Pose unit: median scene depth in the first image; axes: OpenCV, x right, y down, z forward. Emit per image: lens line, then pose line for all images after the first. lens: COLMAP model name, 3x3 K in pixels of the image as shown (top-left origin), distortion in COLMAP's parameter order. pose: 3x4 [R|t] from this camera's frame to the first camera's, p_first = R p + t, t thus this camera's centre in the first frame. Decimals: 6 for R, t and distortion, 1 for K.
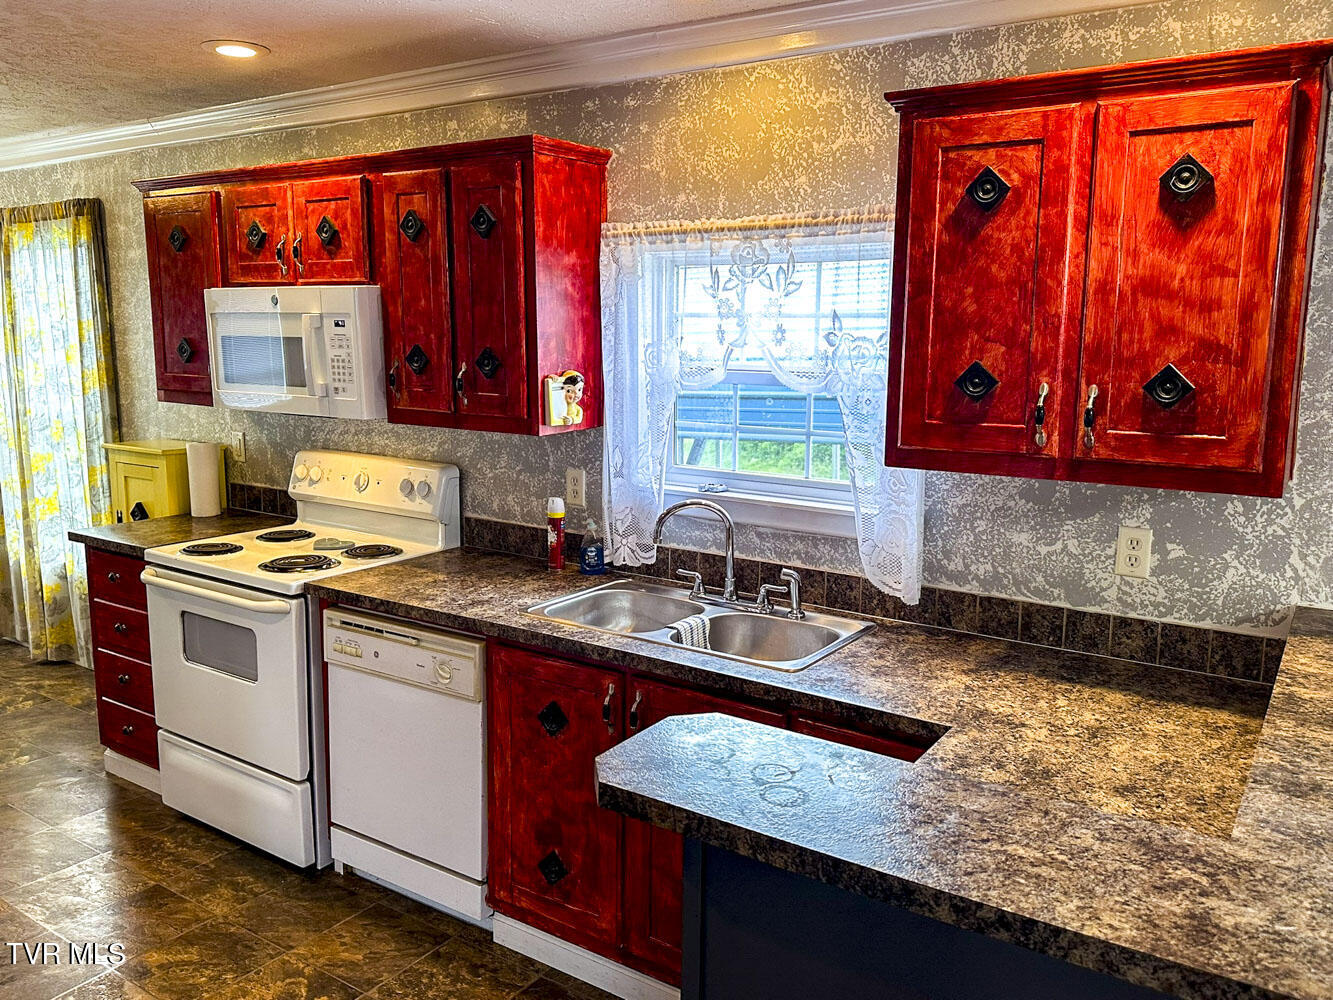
lens RADIAL K [[1031.3, 0, 666.5], [0, 1031.3, 500.0], [0, 0, 1]] dist [0.089616, -0.109225]
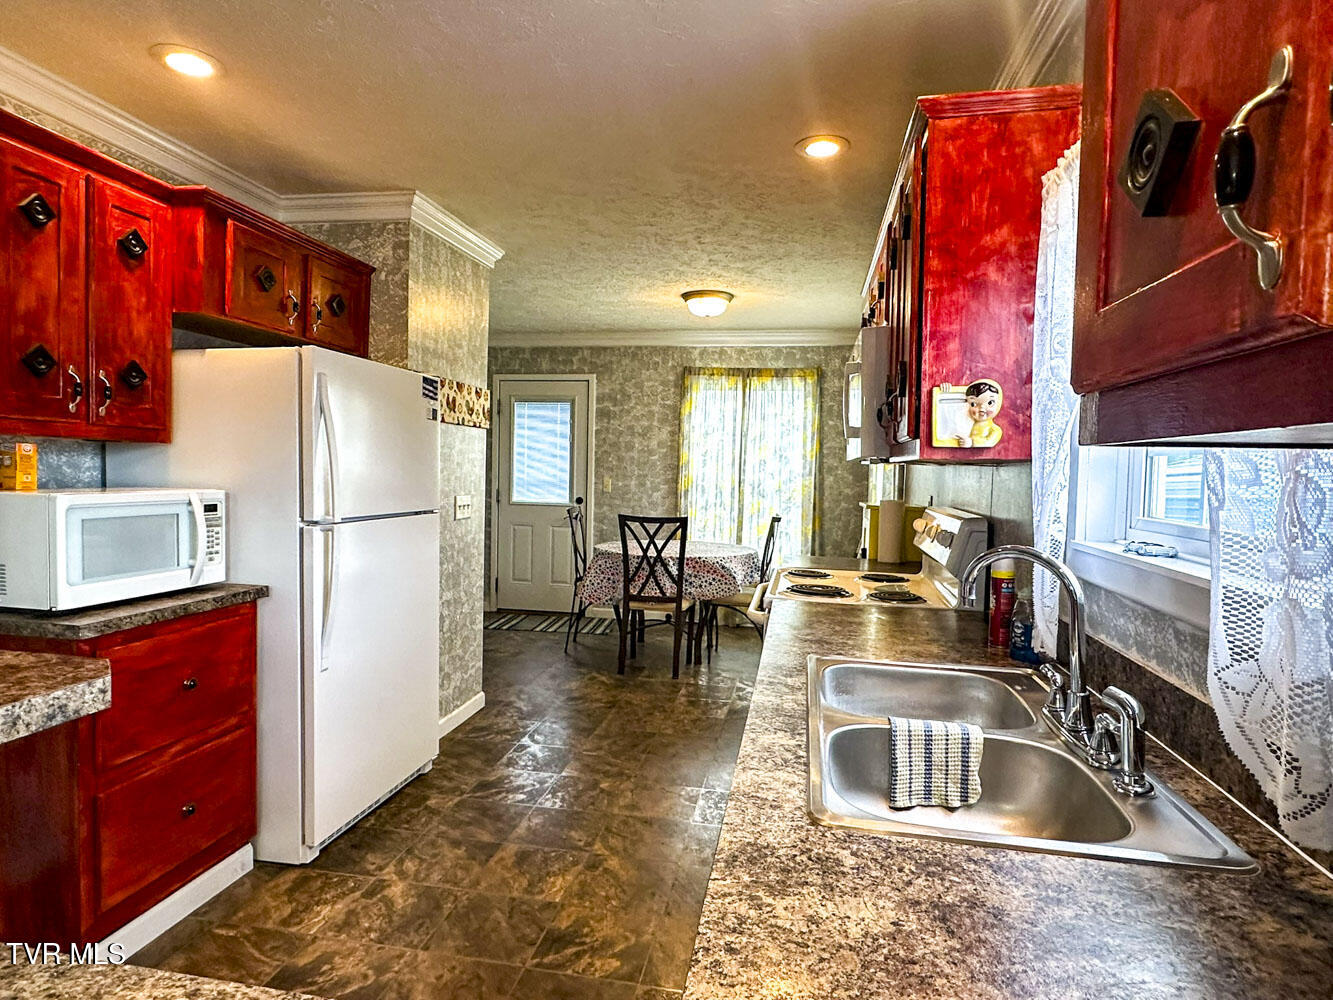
lens RADIAL K [[766.1, 0, 670.0], [0, 766.1, 507.4], [0, 0, 1]] dist [-0.000978, -0.000522]
pose [[0.399617, 0.046290, -0.915512, 0.323851], [-0.169122, 0.985303, -0.024002, 0.021339], [0.900946, 0.164425, 0.401573, 0.543590]]
